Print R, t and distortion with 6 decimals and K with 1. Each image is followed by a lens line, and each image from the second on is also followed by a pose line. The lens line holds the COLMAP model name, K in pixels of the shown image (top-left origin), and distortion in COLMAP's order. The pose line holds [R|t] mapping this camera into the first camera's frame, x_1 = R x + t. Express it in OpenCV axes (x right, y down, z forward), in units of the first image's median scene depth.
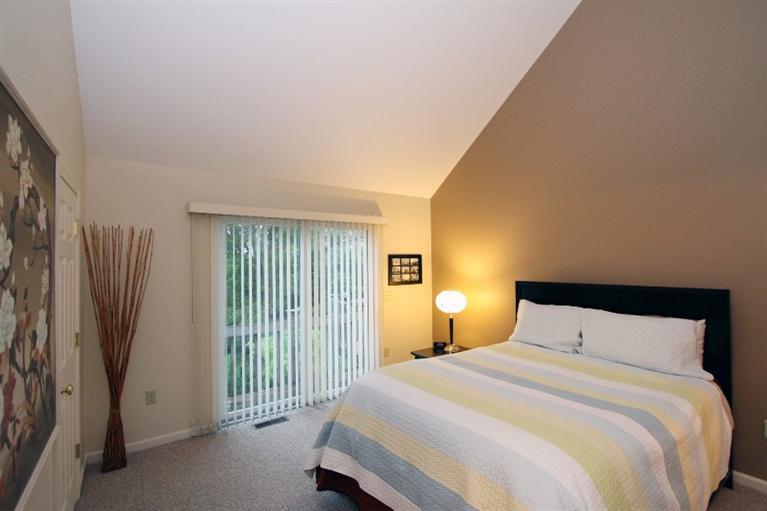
lens RADIAL K [[354.0, 0, 384.0], [0, 354.0, 258.2], [0, 0, 1]] dist [-0.001899, -0.000151]
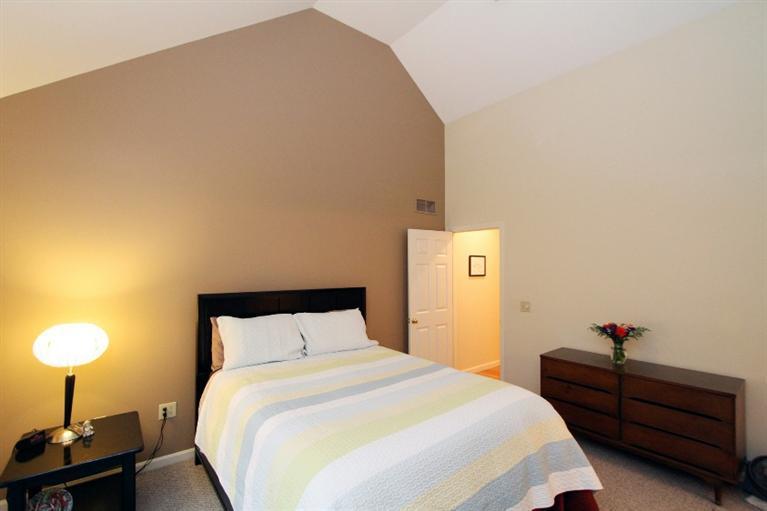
lens RADIAL K [[354.0, 0, 384.6], [0, 354.0, 258.7], [0, 0, 1]] dist [-0.001899, -0.000151]
pose [[-0.062830, 0.042151, 0.997134, -0.522695], [-0.011128, 0.999016, -0.042931, 0.020236], [-0.997962, -0.013793, -0.062299, 0.823247]]
